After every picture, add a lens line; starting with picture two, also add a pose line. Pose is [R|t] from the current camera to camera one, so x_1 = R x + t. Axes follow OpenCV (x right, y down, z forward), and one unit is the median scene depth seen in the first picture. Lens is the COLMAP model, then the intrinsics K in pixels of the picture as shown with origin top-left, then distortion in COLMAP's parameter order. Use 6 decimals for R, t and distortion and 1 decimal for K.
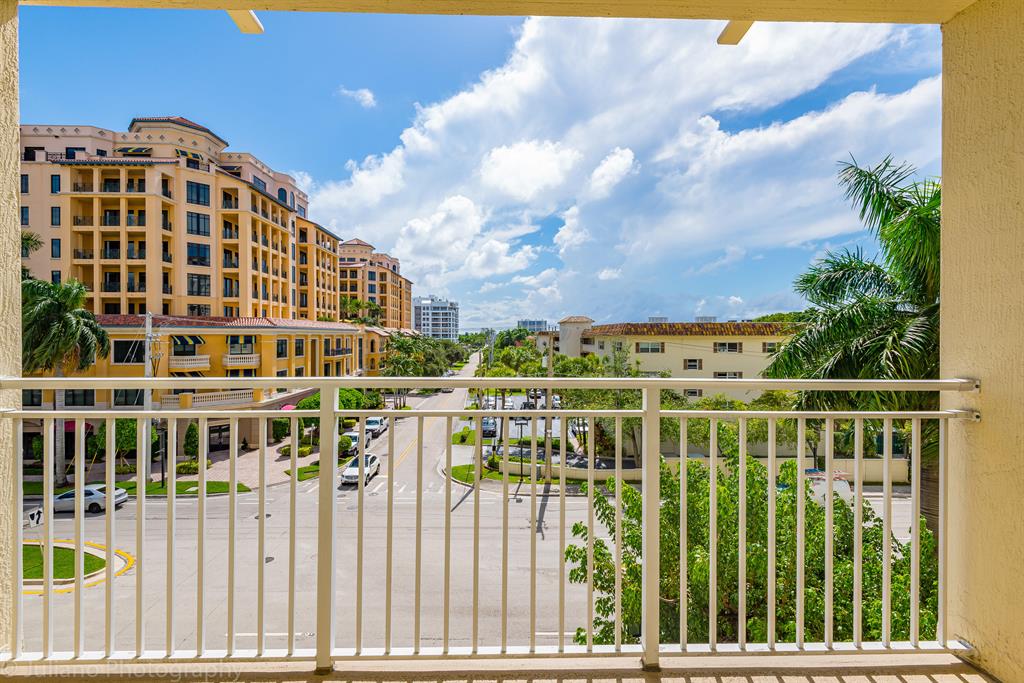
lens RADIAL K [[468.5, 0, 511.1], [0, 468.5, 337.1], [0, 0, 1]] dist [0.013398, -0.007385]
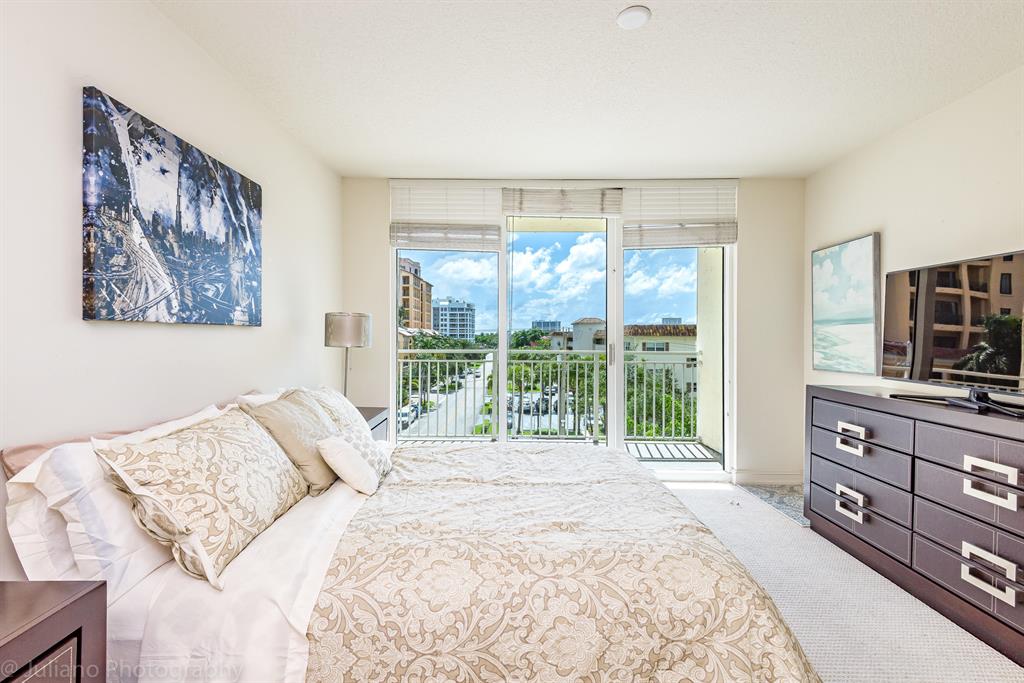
lens RADIAL K [[468.5, 0, 510.2], [0, 468.5, 339.2], [0, 0, 1]] dist [0.013398, -0.007385]
pose [[0.999560, 0.001548, -0.029606, -0.005319], [-0.001420, 0.999990, 0.004339, -0.000277], [0.029612, -0.004295, 0.999552, -0.046295]]
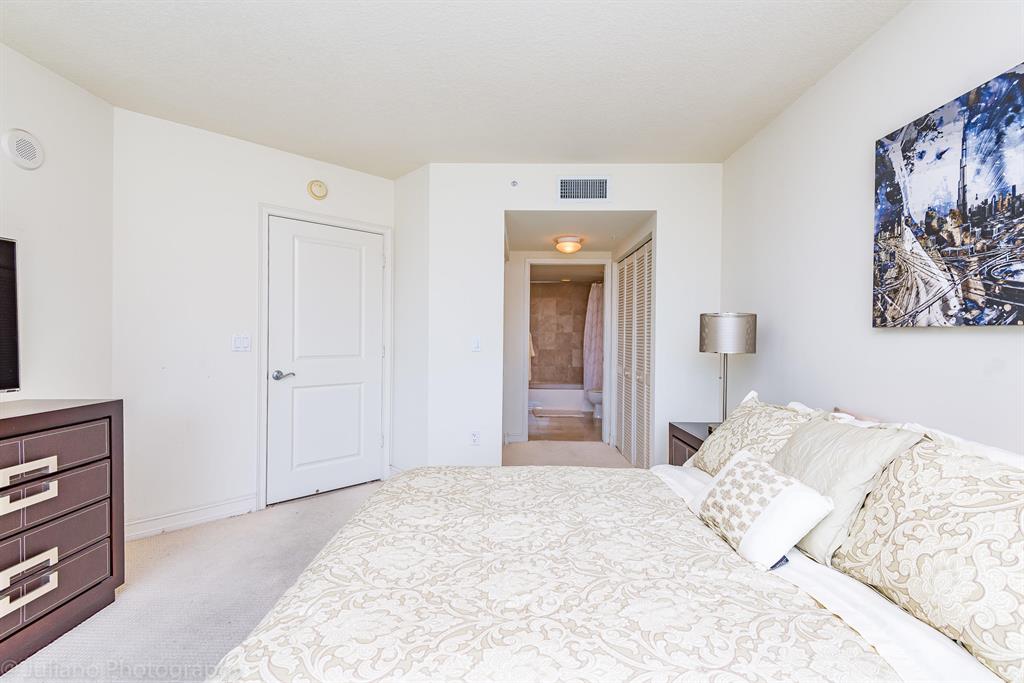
lens RADIAL K [[468.5, 0, 504.2], [0, 468.5, 336.2], [0, 0, 1]] dist [0.013398, -0.007385]
pose [[-0.998228, -0.013925, 0.057853, -0.005763], [-0.013431, 0.999870, 0.008921, -0.000922], [-0.057969, 0.008128, -0.998285, 0.094159]]
